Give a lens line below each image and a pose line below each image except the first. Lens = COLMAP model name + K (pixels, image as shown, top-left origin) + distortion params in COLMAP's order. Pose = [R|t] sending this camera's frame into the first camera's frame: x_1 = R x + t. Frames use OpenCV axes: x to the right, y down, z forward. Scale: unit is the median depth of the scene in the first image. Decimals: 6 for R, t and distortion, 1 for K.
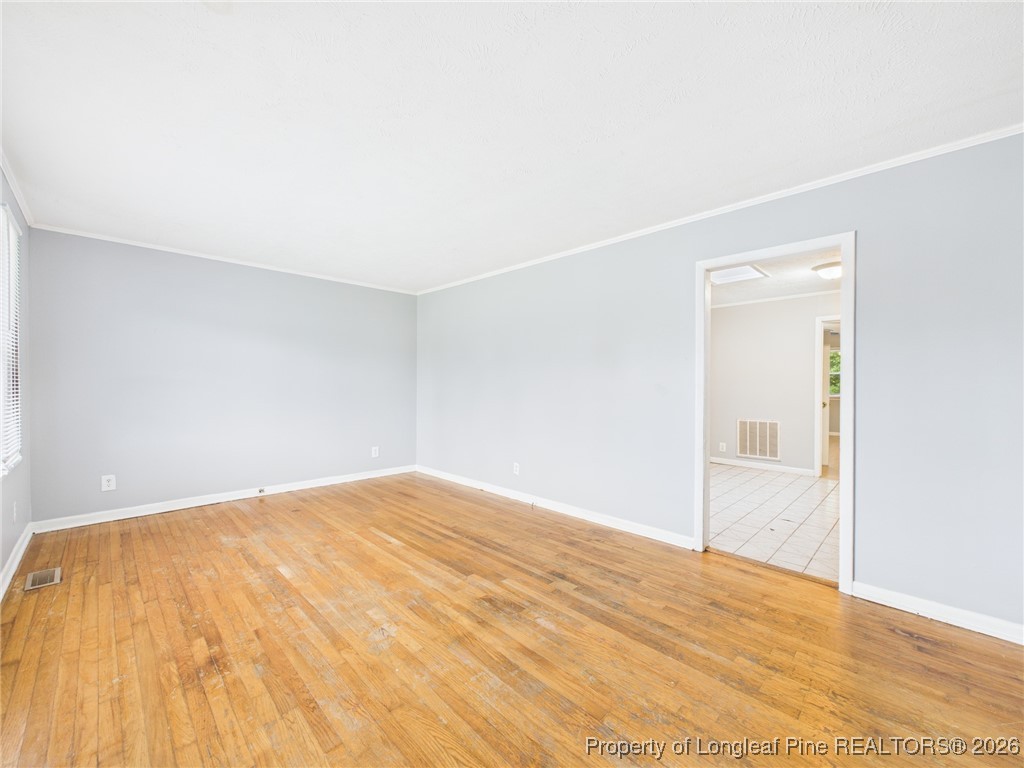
lens RADIAL K [[411.6, 0, 513.6], [0, 411.6, 385.8], [0, 0, 1]] dist [0.000106, 0.000046]
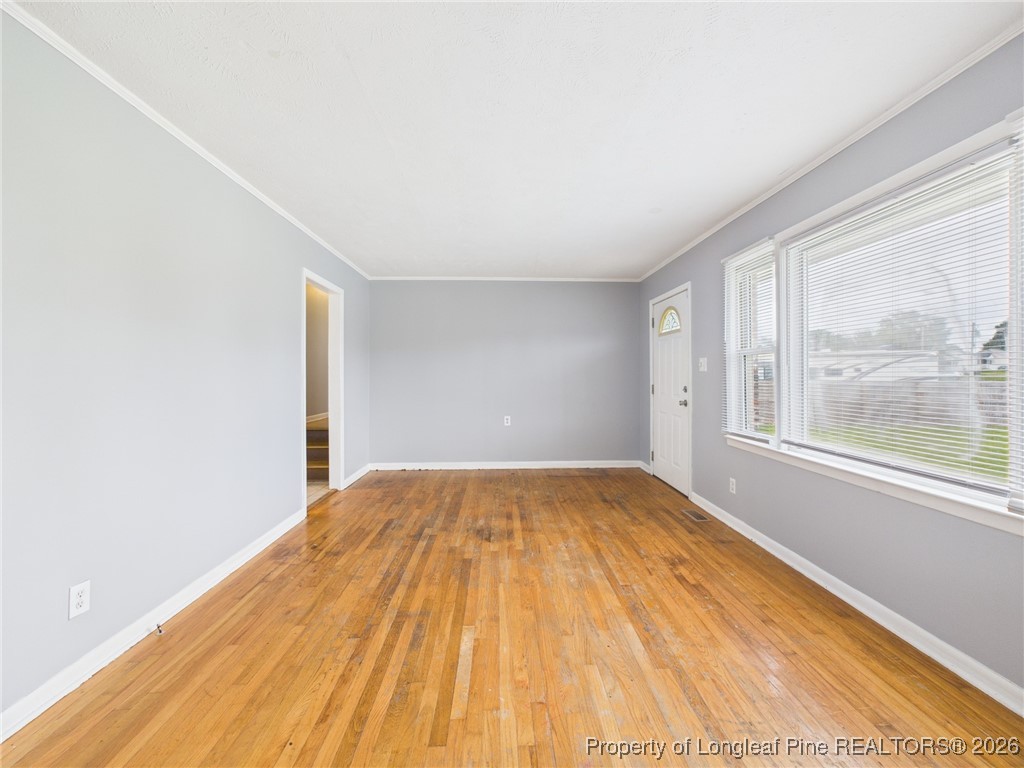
lens RADIAL K [[411.6, 0, 513.6], [0, 411.6, 385.8], [0, 0, 1]] dist [0.000106, 0.000046]
pose [[-0.731972, -0.026030, 0.680837, -0.892527], [-0.004956, 0.999447, 0.032883, -0.010347], [-0.681316, 0.020695, -0.731696, 1.688381]]
